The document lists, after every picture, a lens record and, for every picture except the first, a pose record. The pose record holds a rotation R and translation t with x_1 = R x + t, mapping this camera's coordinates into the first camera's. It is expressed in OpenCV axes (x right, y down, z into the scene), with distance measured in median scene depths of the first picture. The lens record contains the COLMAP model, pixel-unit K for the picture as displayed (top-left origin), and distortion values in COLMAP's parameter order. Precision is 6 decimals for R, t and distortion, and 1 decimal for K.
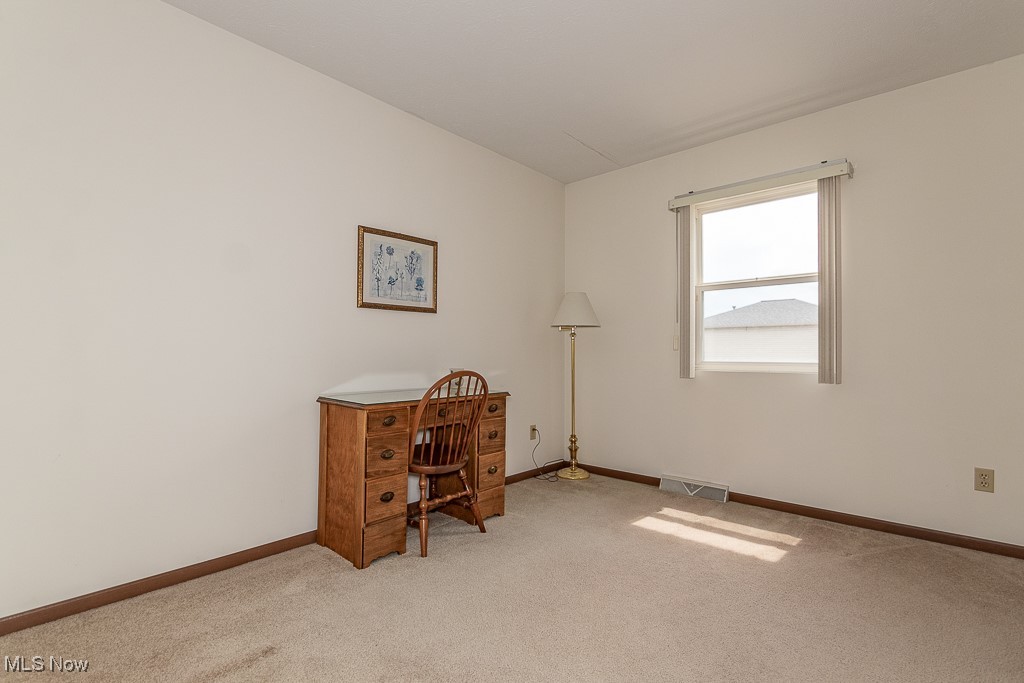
lens RADIAL K [[475.9, 0, 514.3], [0, 475.9, 344.9], [0, 0, 1]] dist [0.011378, -0.006786]
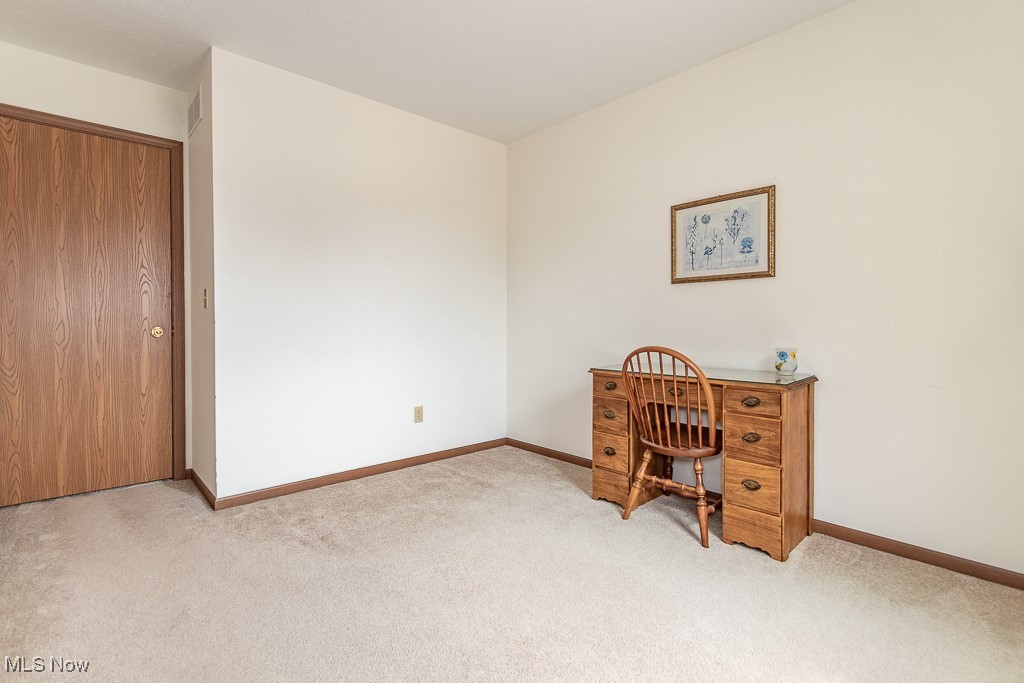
lens RADIAL K [[475.9, 0, 513.2], [0, 475.9, 336.0], [0, 0, 1]] dist [0.011378, -0.006786]
pose [[-0.083949, 0.019909, -0.996271, 0.767186], [0.013900, 0.999727, 0.018807, 0.012172], [0.996373, -0.012269, -0.084203, 0.740287]]
